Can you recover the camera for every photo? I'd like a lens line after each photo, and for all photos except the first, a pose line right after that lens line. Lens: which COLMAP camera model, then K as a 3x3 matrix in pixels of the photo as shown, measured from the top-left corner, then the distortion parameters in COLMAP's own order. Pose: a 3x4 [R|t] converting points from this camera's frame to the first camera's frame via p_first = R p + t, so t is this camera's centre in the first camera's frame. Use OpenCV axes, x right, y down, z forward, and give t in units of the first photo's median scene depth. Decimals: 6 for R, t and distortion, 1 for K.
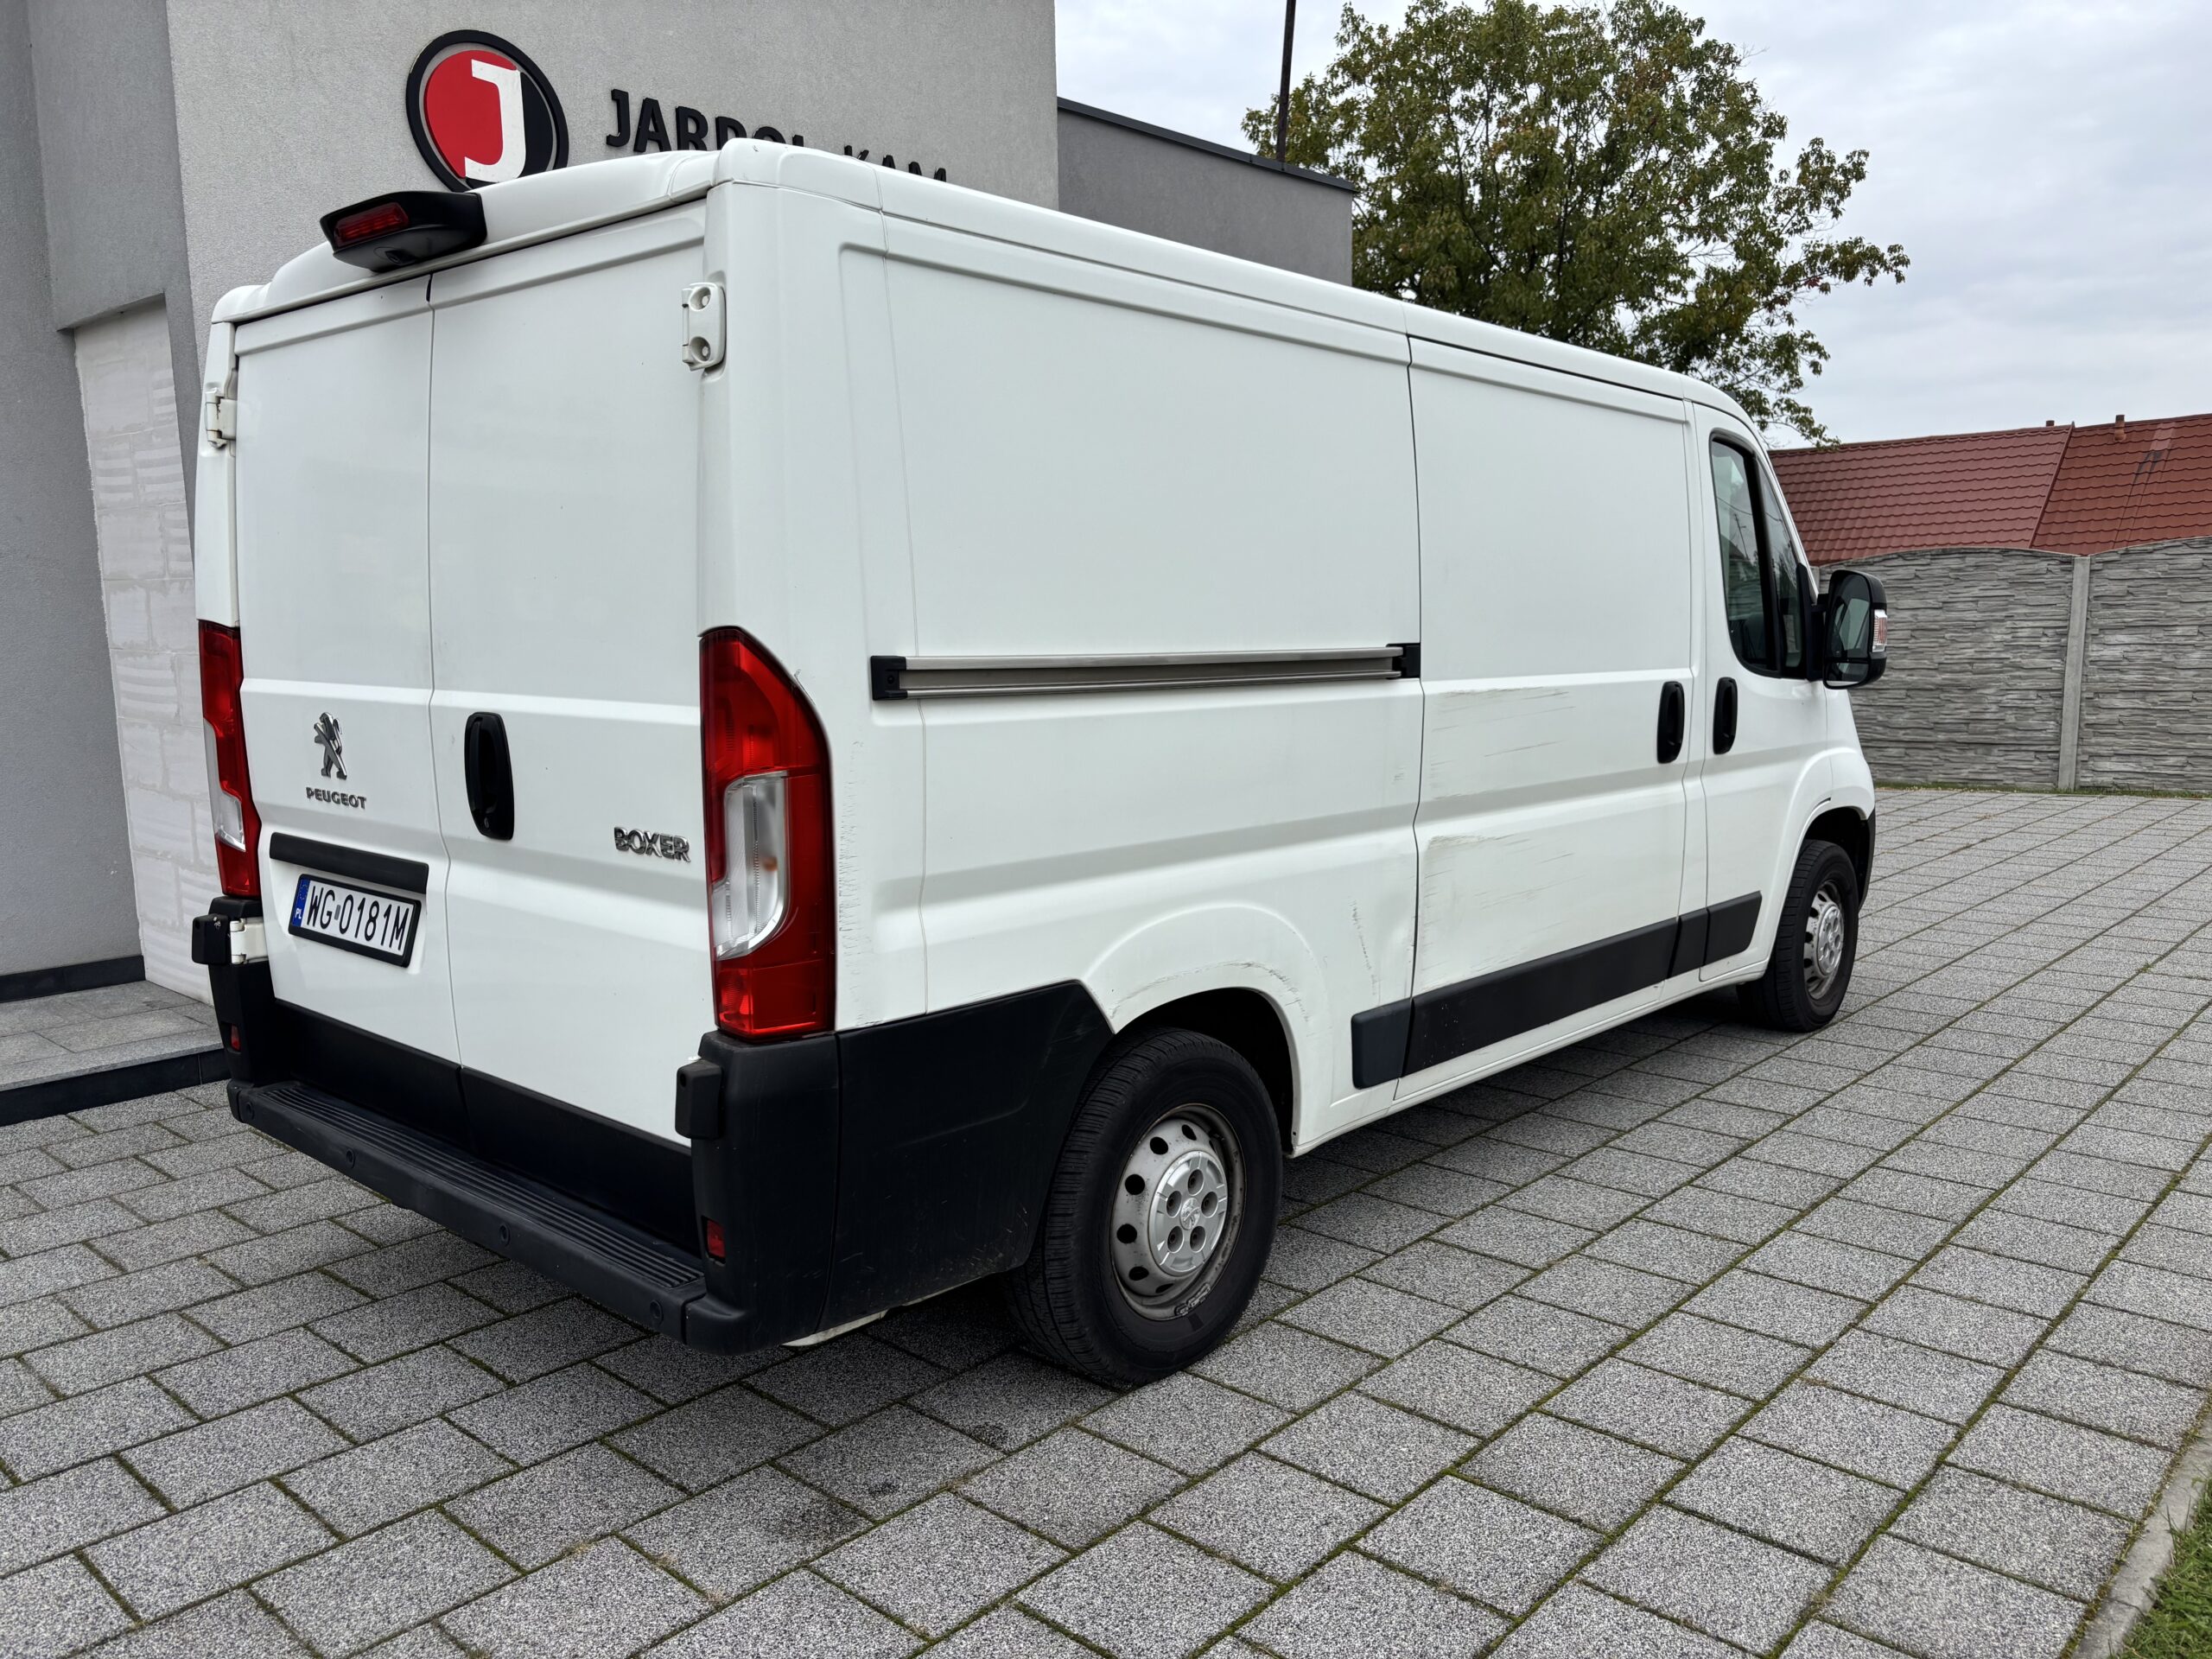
lens RADIAL K [[1679.0, 0, 1106.0], [0, 1679.0, 829.5], [0, 0, 1]] dist [0.027559, -0.007705]
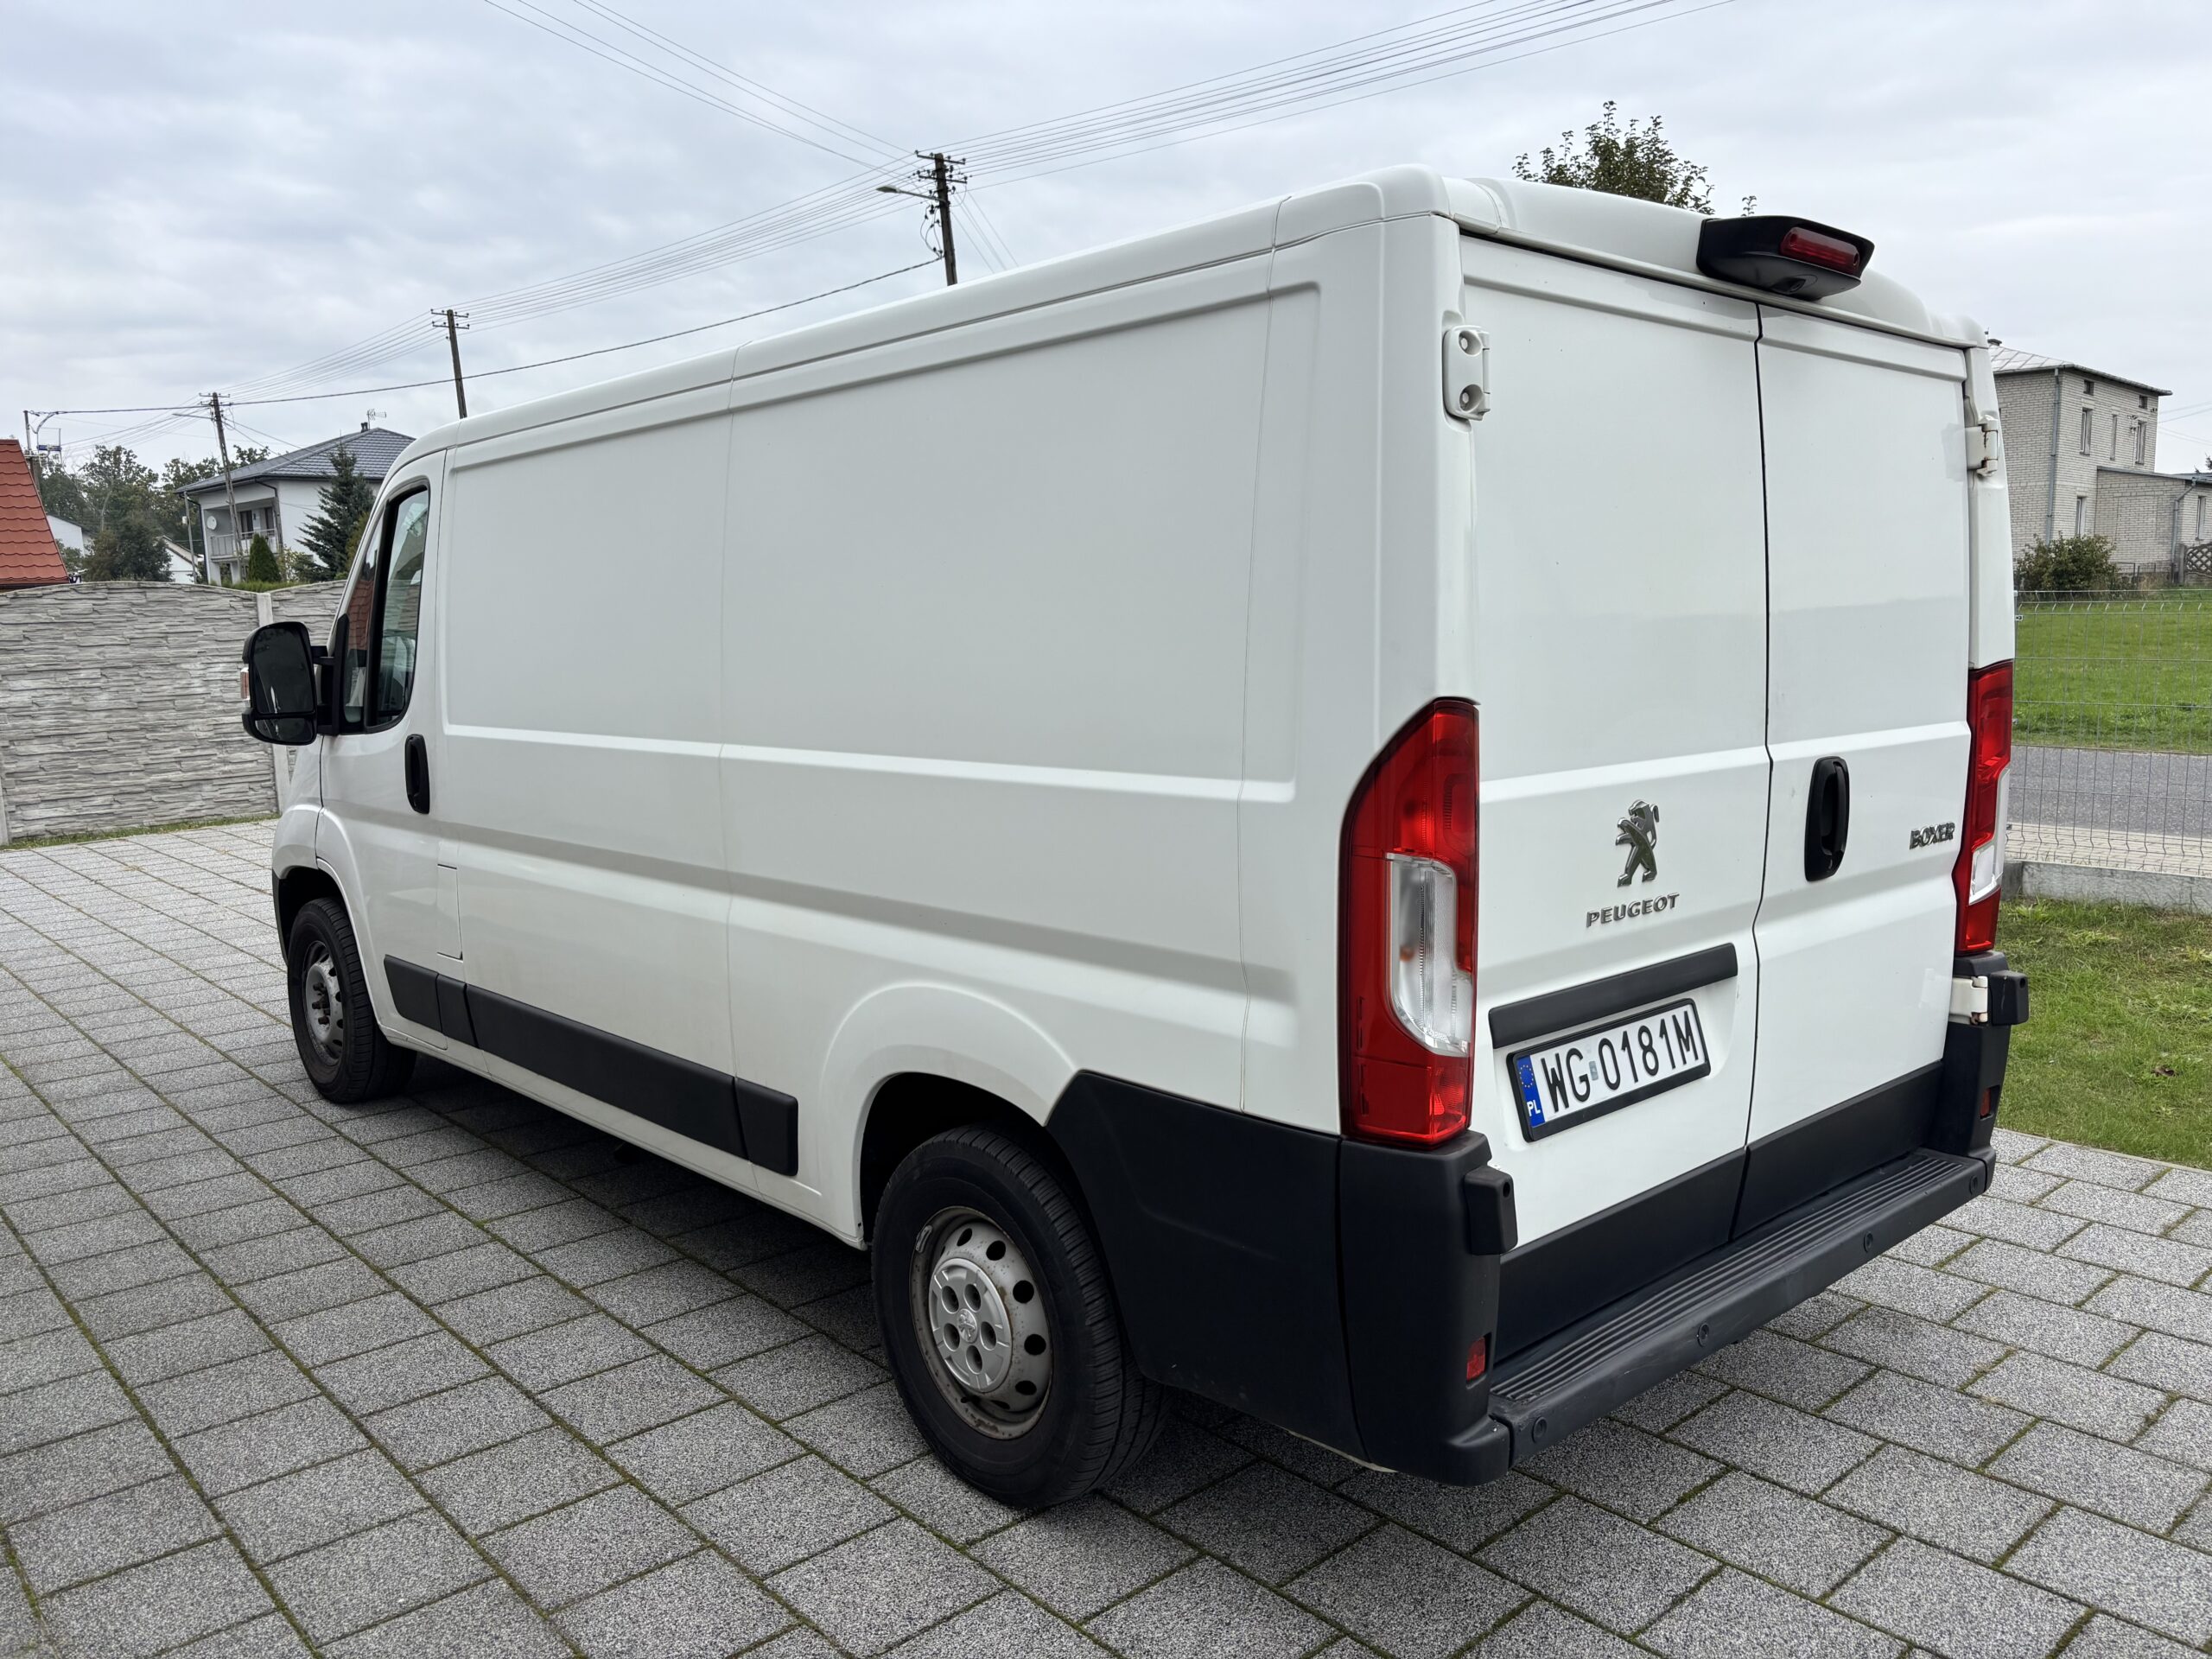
lens RADIAL K [[1660.9, 0, 1086.7], [0, 1660.9, 828.5], [0, 0, 1]] dist [0.067480, -0.073778]
pose [[0.107673, -0.120883, 0.986810, -1.214042], [0.145457, 0.983815, 0.104645, -0.169556], [-0.983488, 0.132271, 0.123513, 1.126207]]
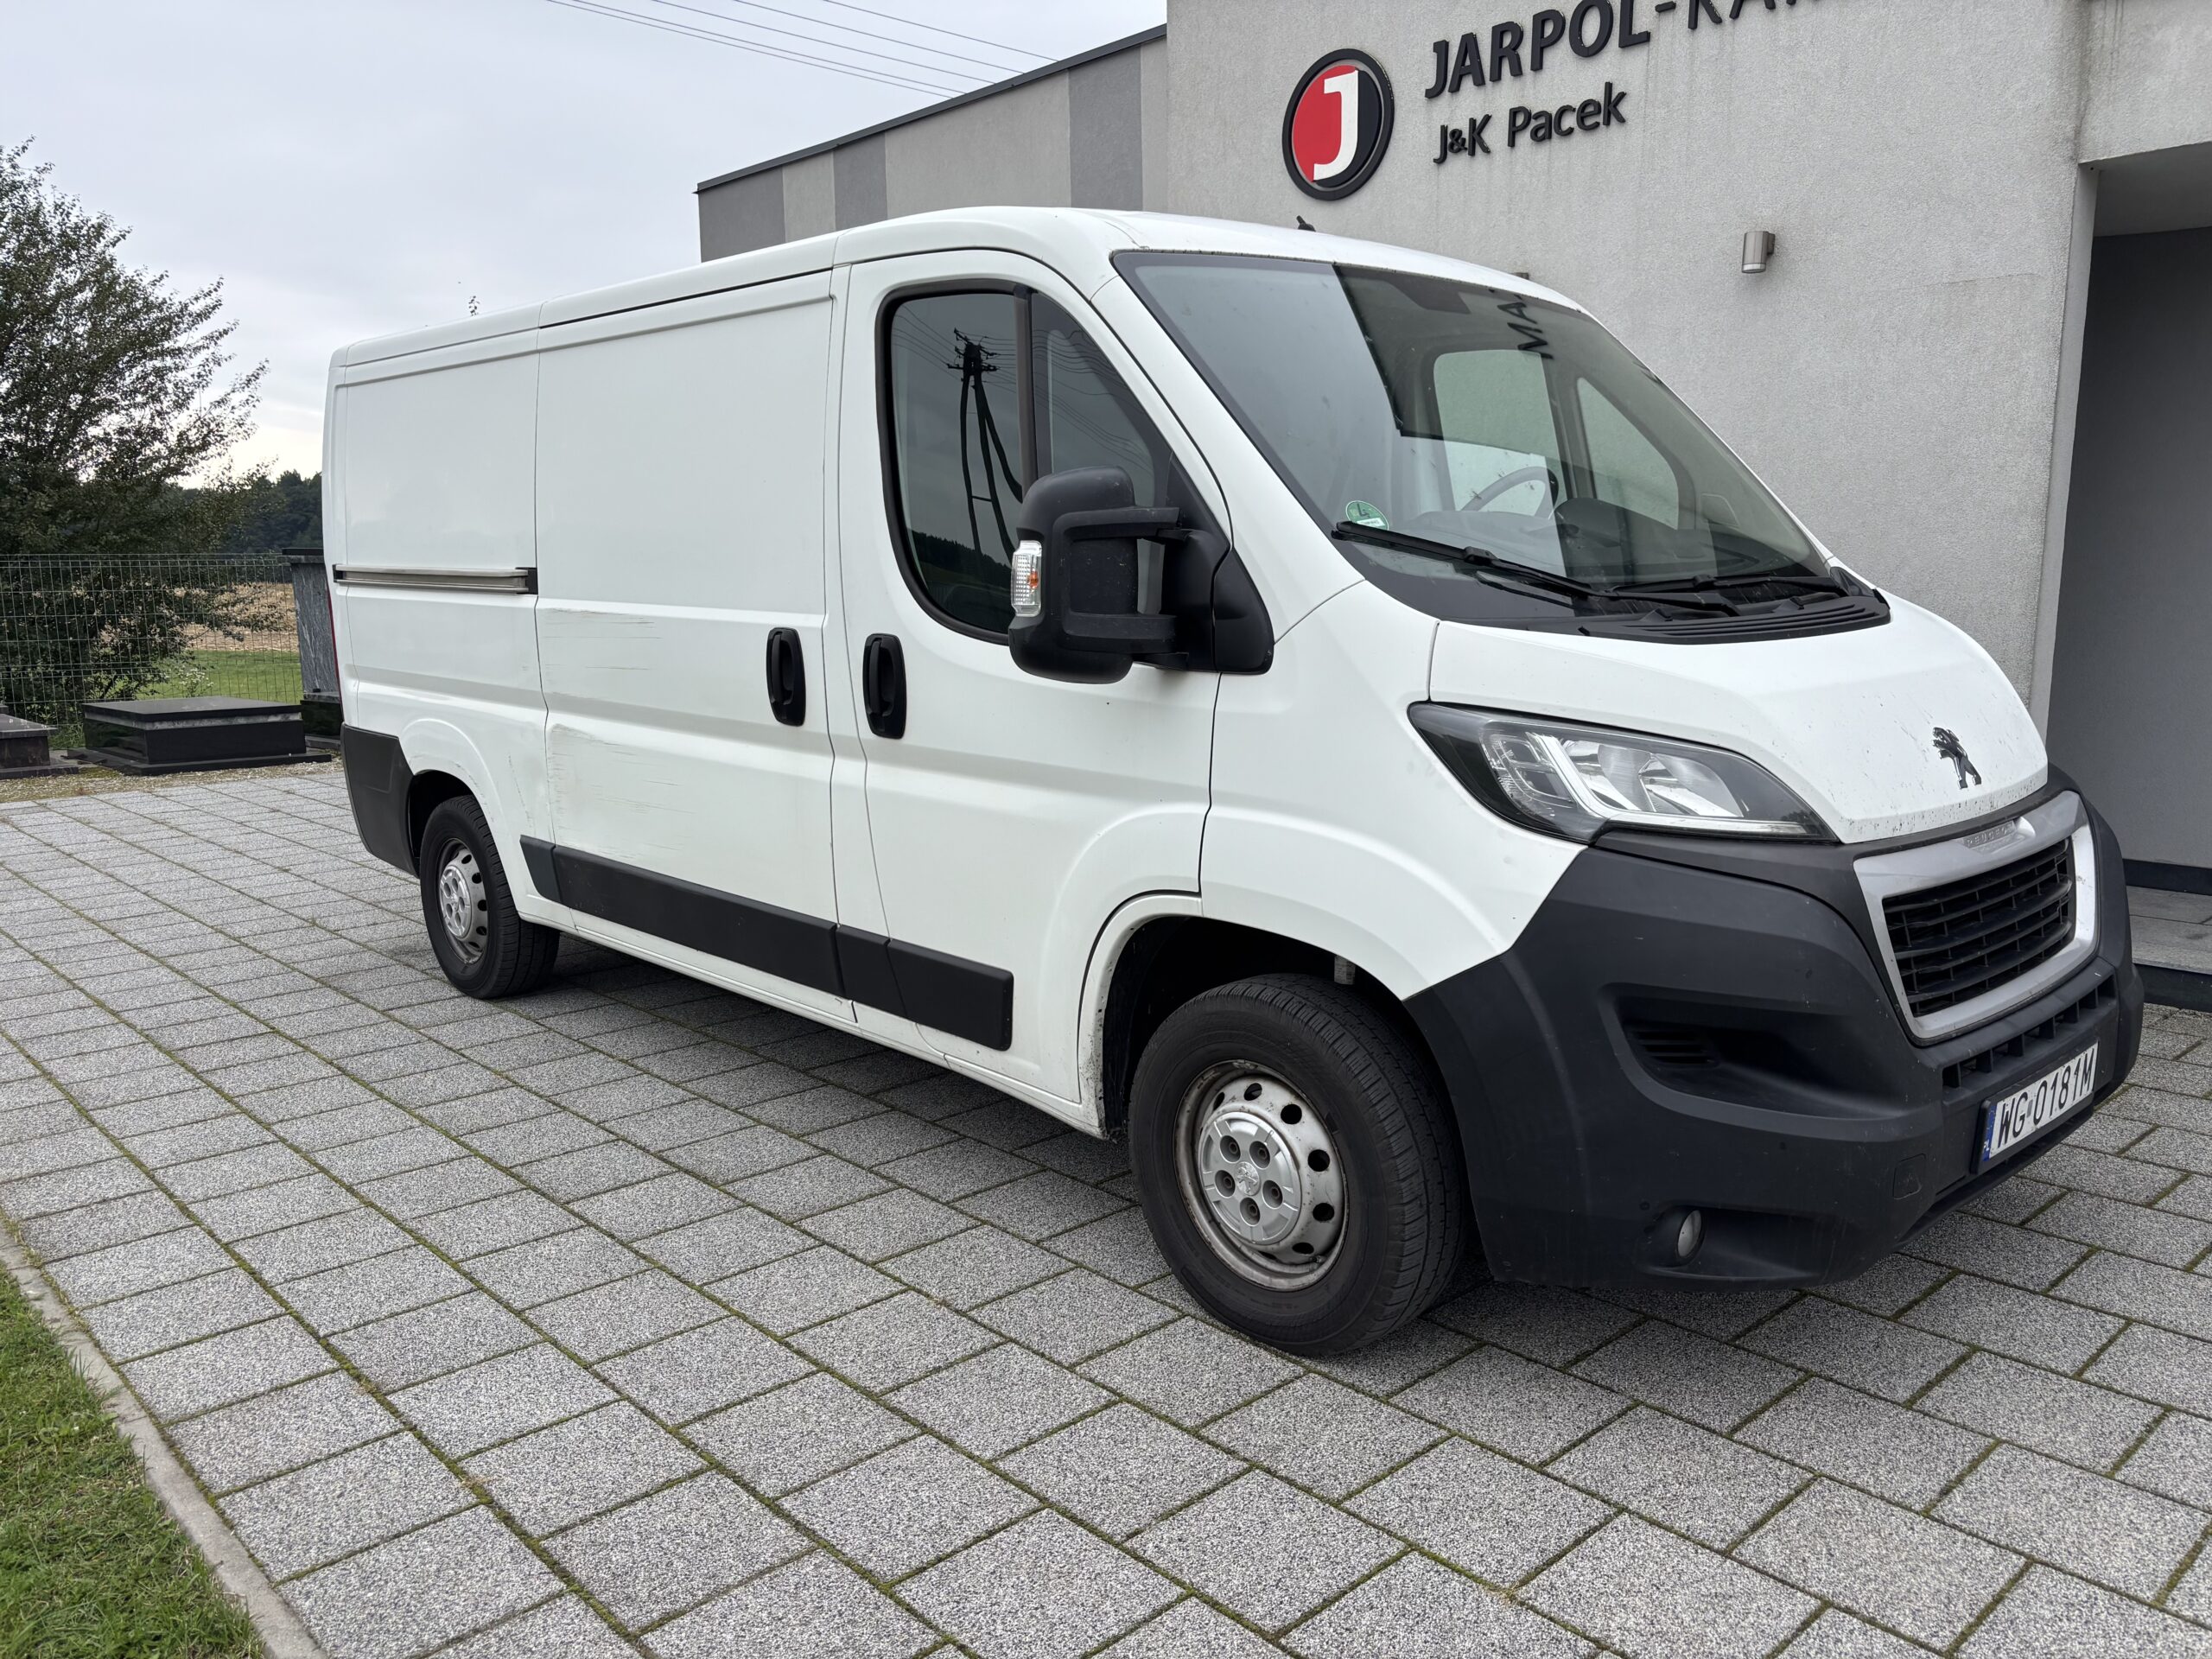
lens RADIAL K [[1660.9, 0, 1086.7], [0, 1660.9, 828.5], [0, 0, 1]] dist [0.067480, -0.073778]
pose [[-0.088130, 0.175127, -0.980593, 1.531107], [-0.116602, 0.975842, 0.184758, -0.214534], [0.989261, 0.130622, -0.065580, 1.617326]]
